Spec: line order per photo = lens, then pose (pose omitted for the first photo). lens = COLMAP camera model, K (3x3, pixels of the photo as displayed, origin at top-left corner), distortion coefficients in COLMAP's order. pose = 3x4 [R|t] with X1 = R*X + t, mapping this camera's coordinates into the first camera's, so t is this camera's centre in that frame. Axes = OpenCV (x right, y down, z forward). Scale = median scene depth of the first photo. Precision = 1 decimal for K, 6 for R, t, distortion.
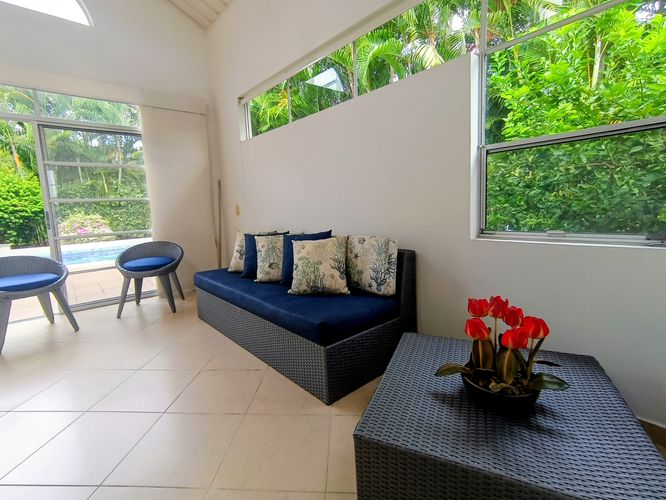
lens RADIAL K [[312.5, 0, 321.9], [0, 312.5, 240.3], [0, 0, 1]] dist [-0.011394, 0.000744]
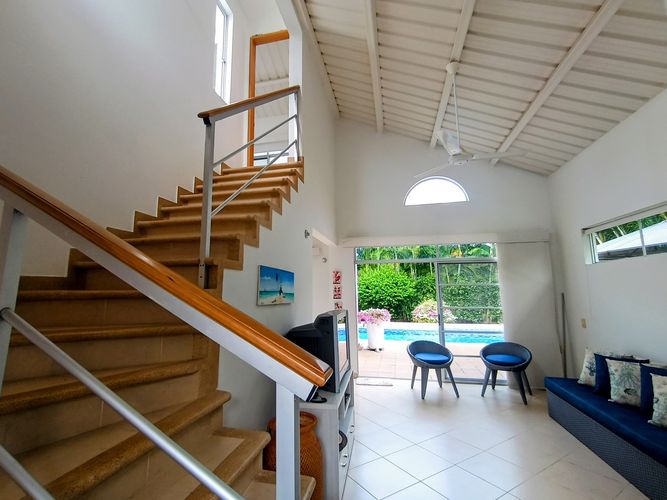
lens RADIAL K [[313.7, 0, 333.0], [0, 313.7, 248.9], [0, 0, 1]] dist [-0.000008, 0.010326]
pose [[0.611639, -0.067193, -0.788278, 0.110116], [-0.105649, 0.980525, -0.165555, -0.103573], [0.784051, 0.184541, 0.592629, -0.534334]]
